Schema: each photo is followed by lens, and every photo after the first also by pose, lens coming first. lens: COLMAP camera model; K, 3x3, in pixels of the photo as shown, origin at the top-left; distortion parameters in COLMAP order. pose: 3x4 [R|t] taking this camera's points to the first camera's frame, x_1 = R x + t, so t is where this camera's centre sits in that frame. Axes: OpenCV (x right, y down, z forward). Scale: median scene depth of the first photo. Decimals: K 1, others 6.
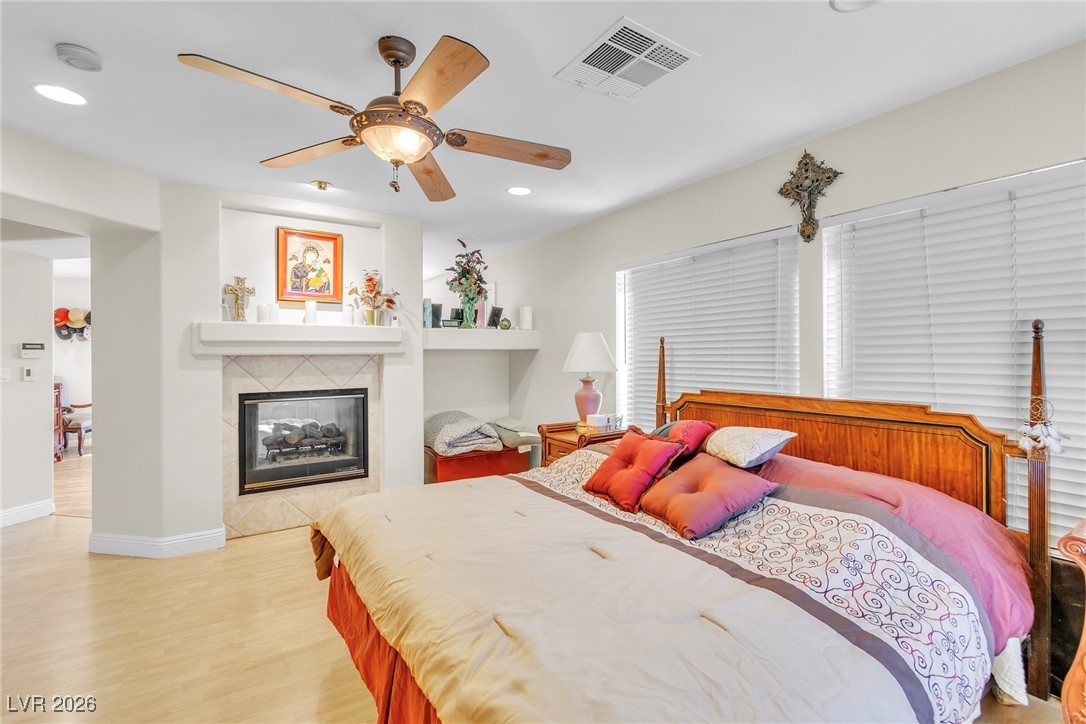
lens RADIAL K [[498.5, 0, 546.3], [0, 498.5, 357.4], [0, 0, 1]] dist [-0.001856, -0.000775]
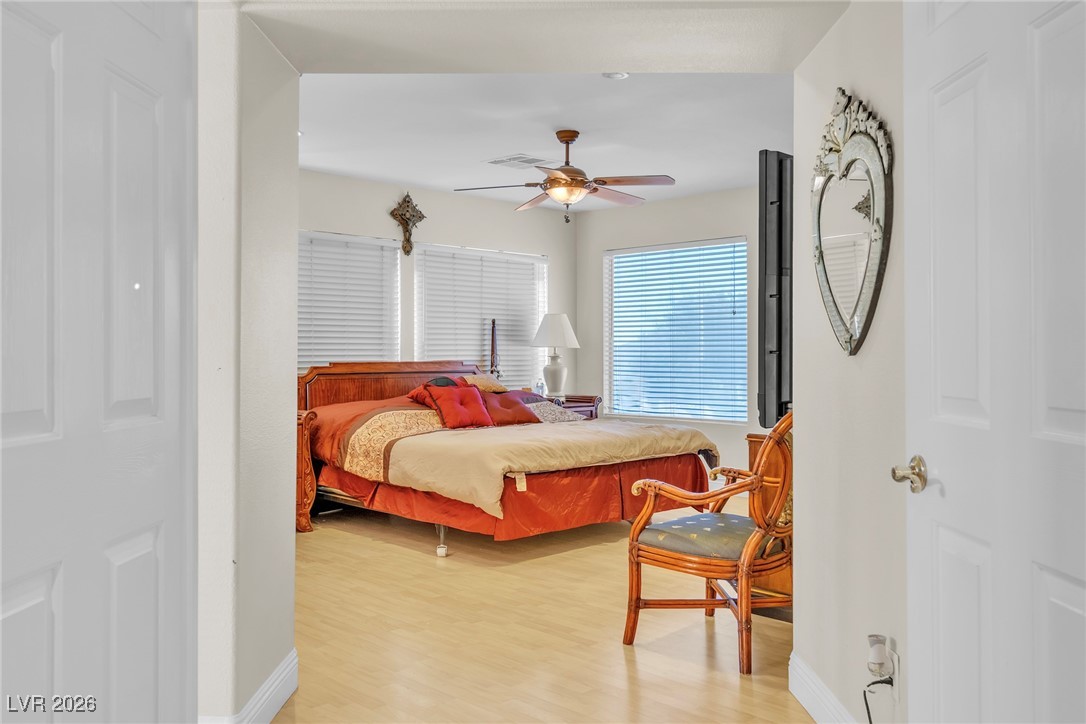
lens RADIAL K [[908.8, 0, 543.0], [0, 908.8, 362.0], [0, 0, 1]] dist [-0.000535, -0.001351]
pose [[-0.189676, -0.008120, 0.981813, -2.158699], [0.004445, 0.999948, 0.009129, 0.057732], [-0.981837, 0.006096, -0.189630, 1.114305]]
